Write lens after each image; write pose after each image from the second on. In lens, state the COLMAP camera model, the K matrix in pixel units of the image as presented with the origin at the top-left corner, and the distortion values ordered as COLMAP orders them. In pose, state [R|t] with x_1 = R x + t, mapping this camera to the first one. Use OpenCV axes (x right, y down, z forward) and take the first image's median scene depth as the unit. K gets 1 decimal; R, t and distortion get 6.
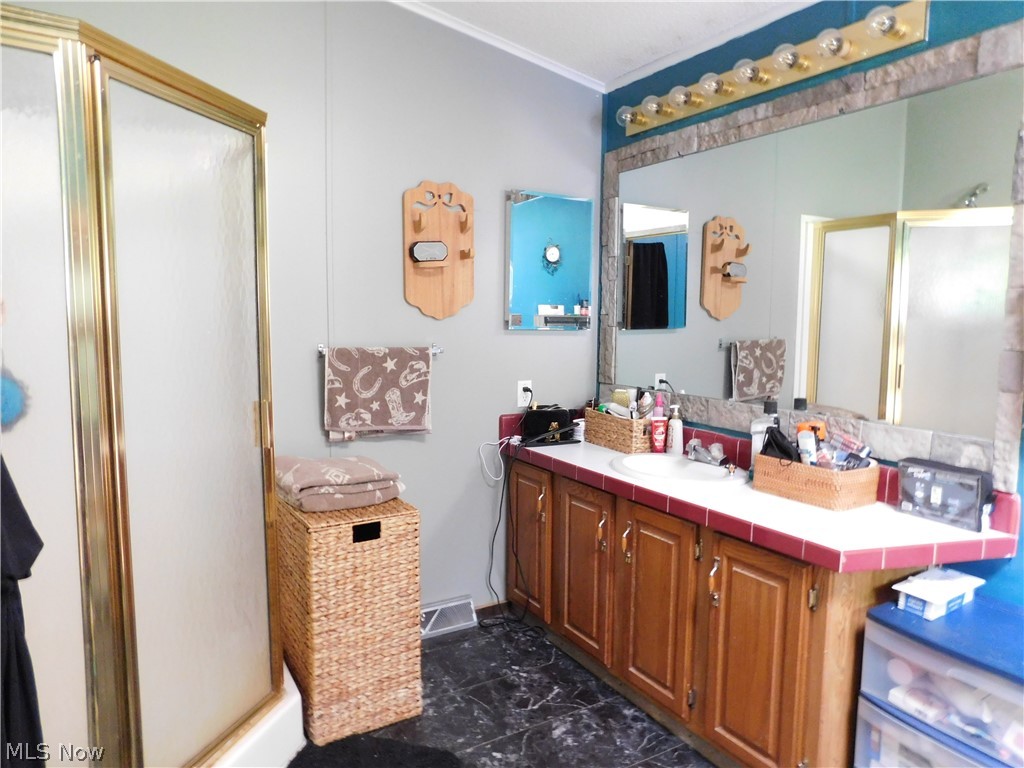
lens RADIAL K [[674.8, 0, 517.3], [0, 674.8, 382.1], [0, 0, 1]] dist [-0.075046, 0.059313]
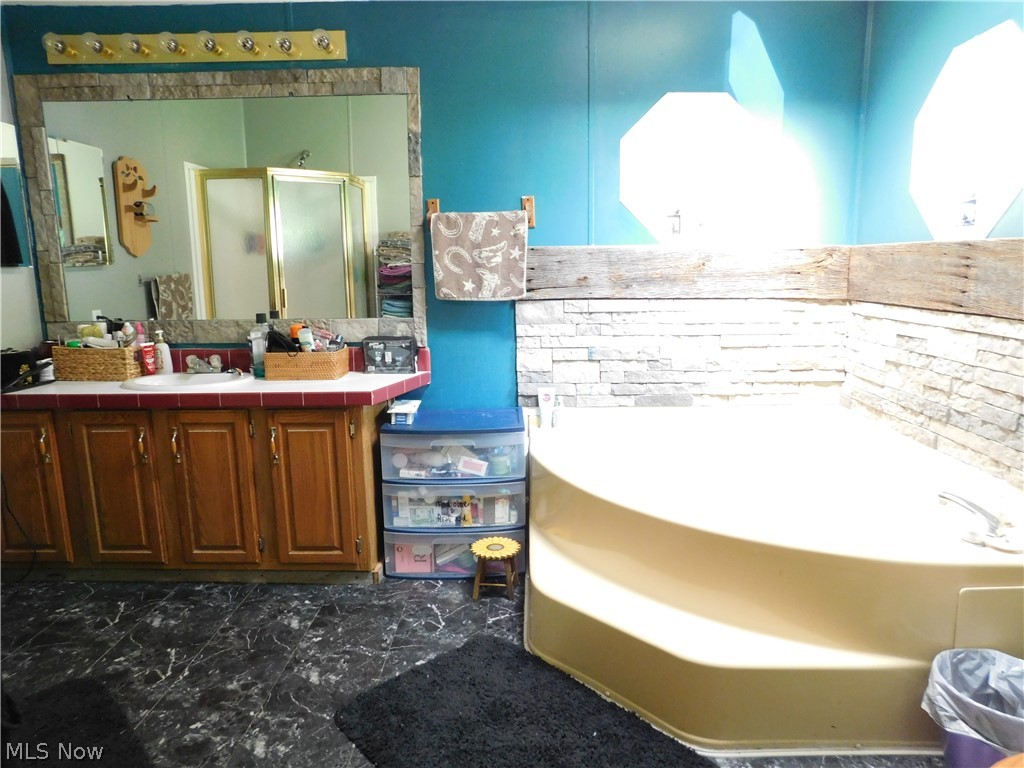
lens RADIAL K [[674.8, 0, 517.3], [0, 674.8, 382.1], [0, 0, 1]] dist [-0.075046, 0.059313]
pose [[0.526936, -0.164137, 0.833905, -0.432489], [0.098097, 0.986363, 0.132159, 0.035467], [-0.844225, 0.012164, 0.535852, -0.103613]]
